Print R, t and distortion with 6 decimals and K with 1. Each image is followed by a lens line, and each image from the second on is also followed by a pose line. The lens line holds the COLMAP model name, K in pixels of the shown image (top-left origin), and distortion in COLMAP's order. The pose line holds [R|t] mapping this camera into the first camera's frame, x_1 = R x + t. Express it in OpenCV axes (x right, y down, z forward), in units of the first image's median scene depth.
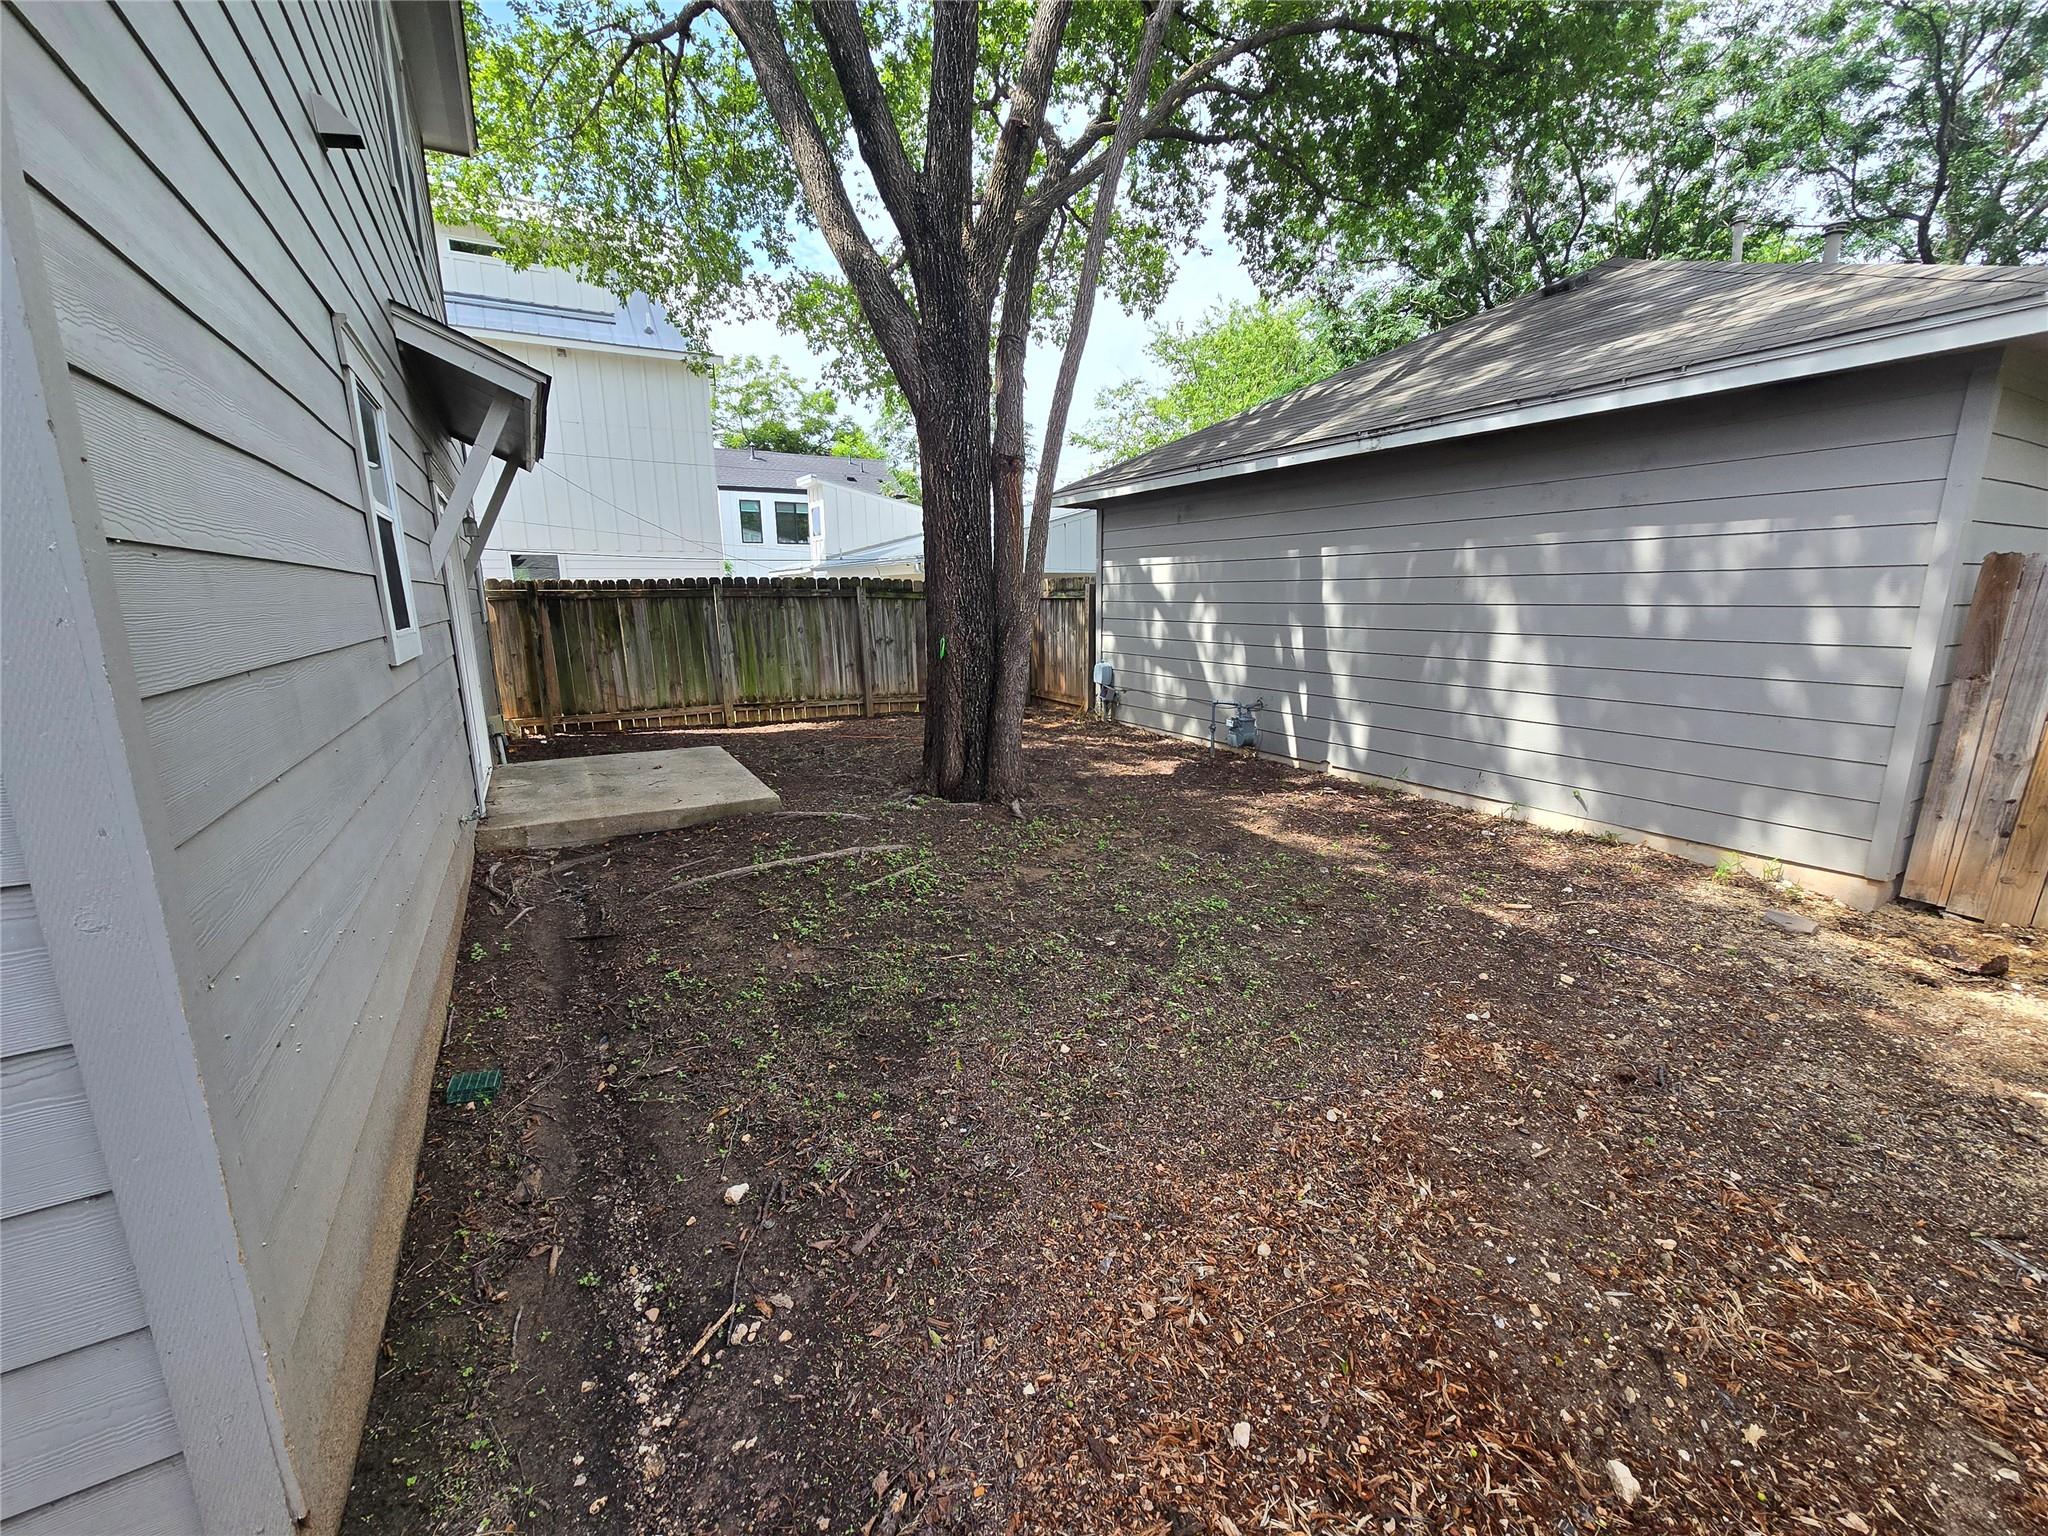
lens RADIAL K [[842.1, 0, 1026.0], [0, 842.1, 783.4], [0, 0, 1]] dist [-0.007976, 0.002951]
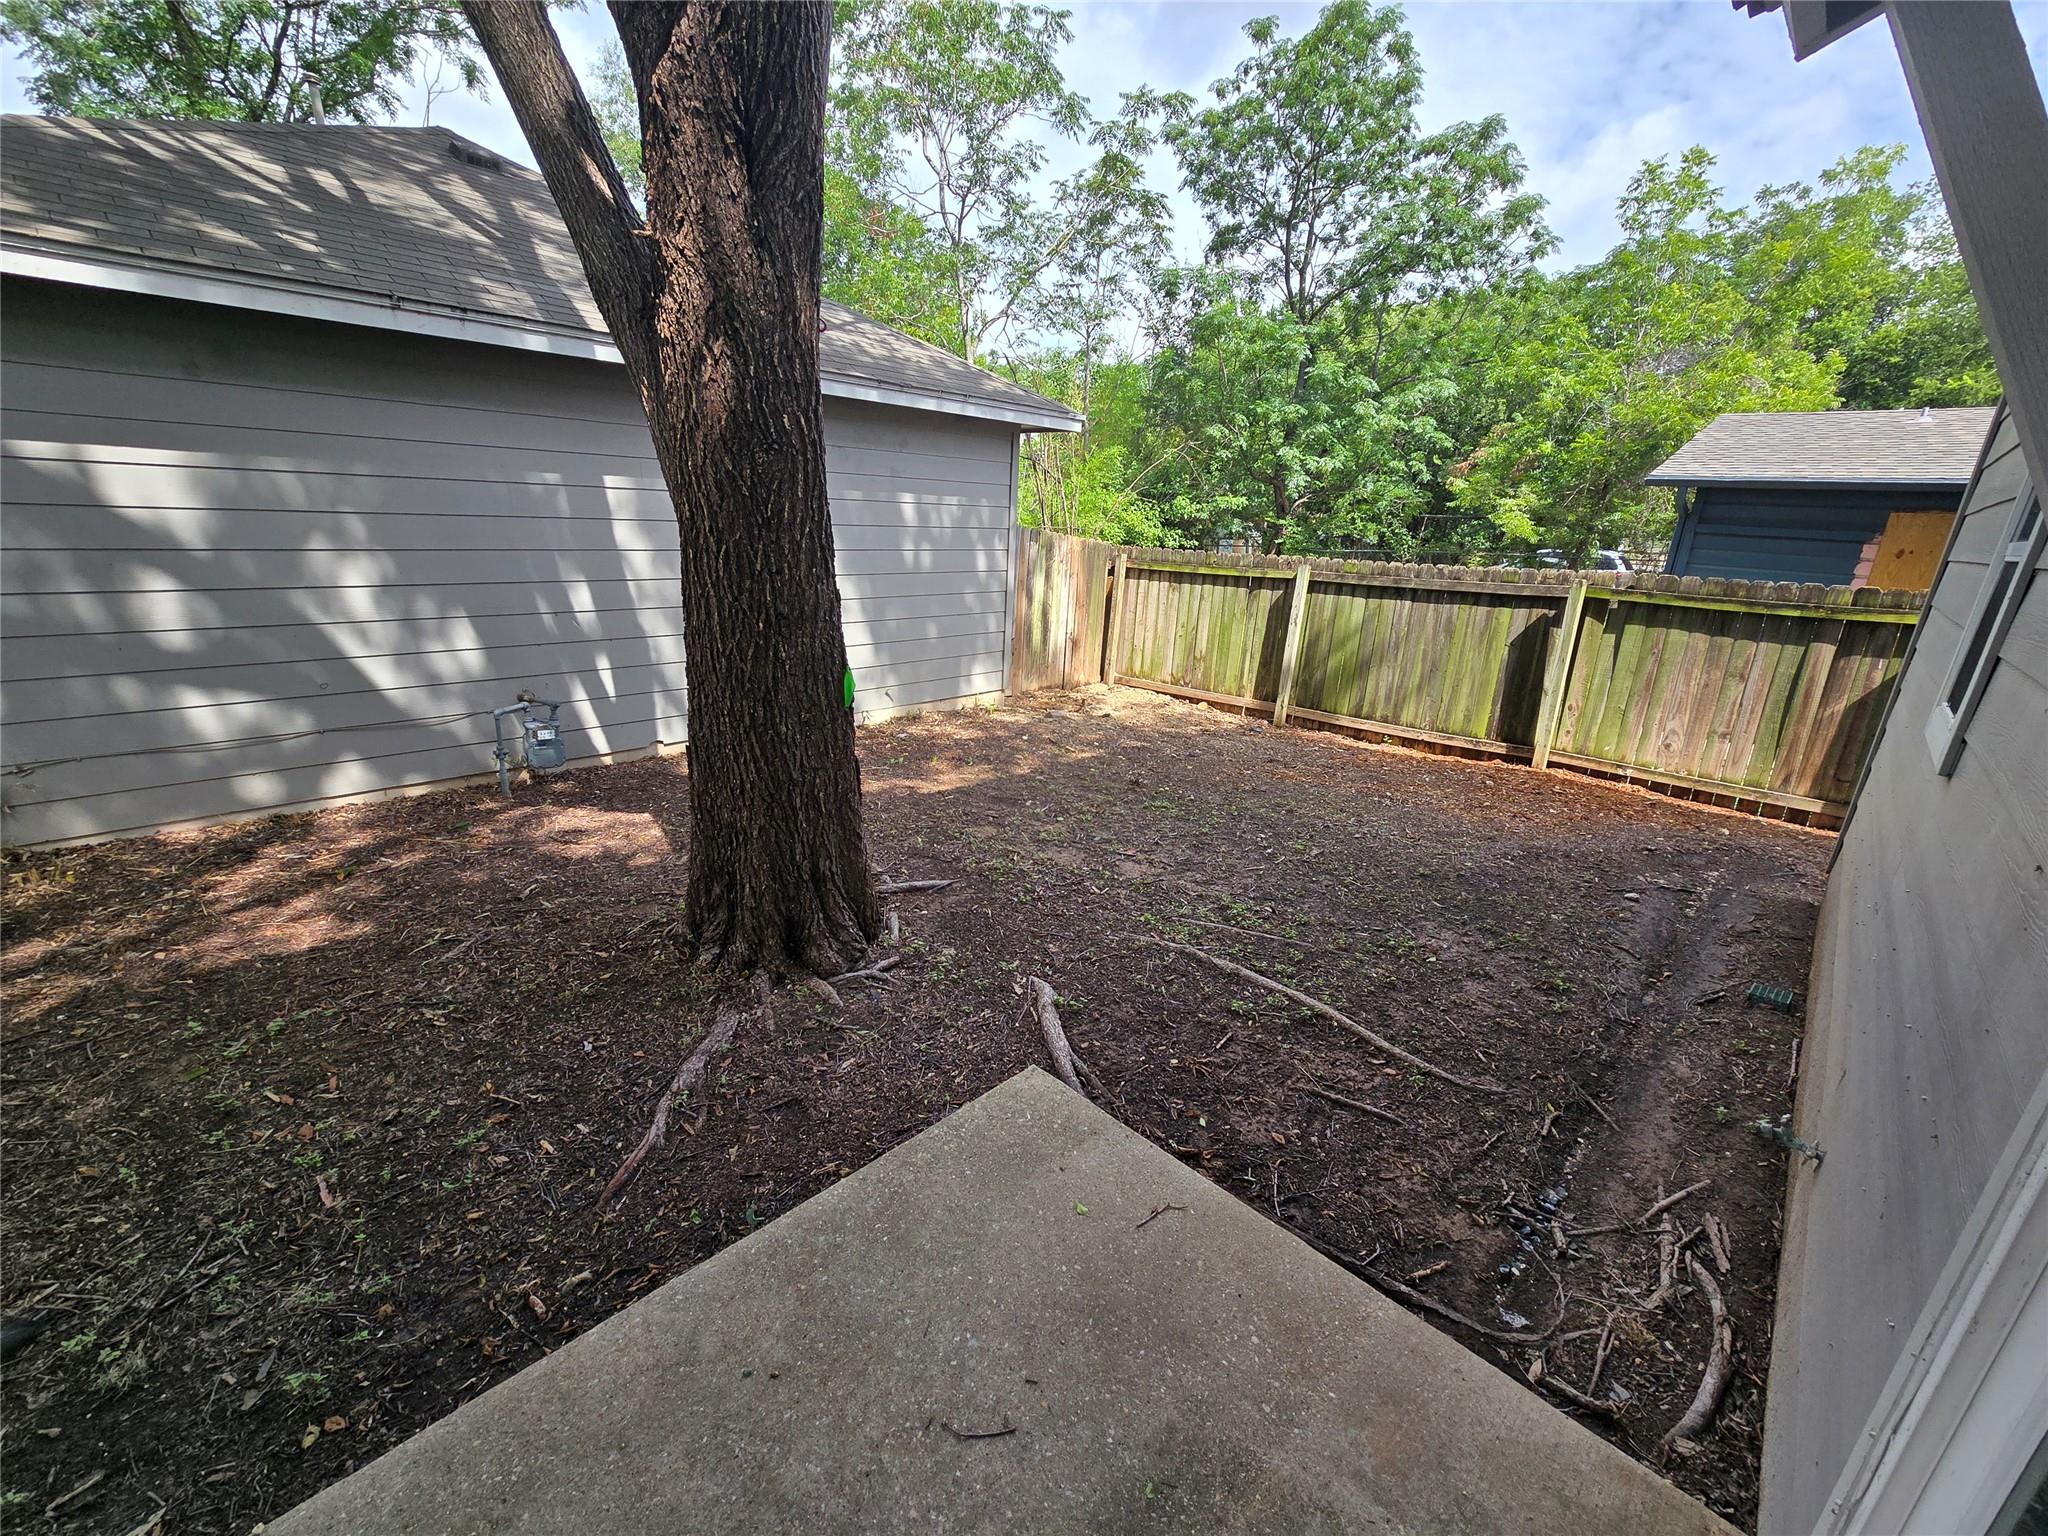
lens RADIAL K [[842.1, 0, 1016.0], [0, 842.1, 768.3], [0, 0, 1]] dist [-0.007976, 0.002951]
pose [[-0.273877, -0.285860, 0.918301, -0.522602], [0.167776, 0.925967, 0.338284, -0.228405], [-0.947018, 0.246717, -0.205640, 0.862978]]
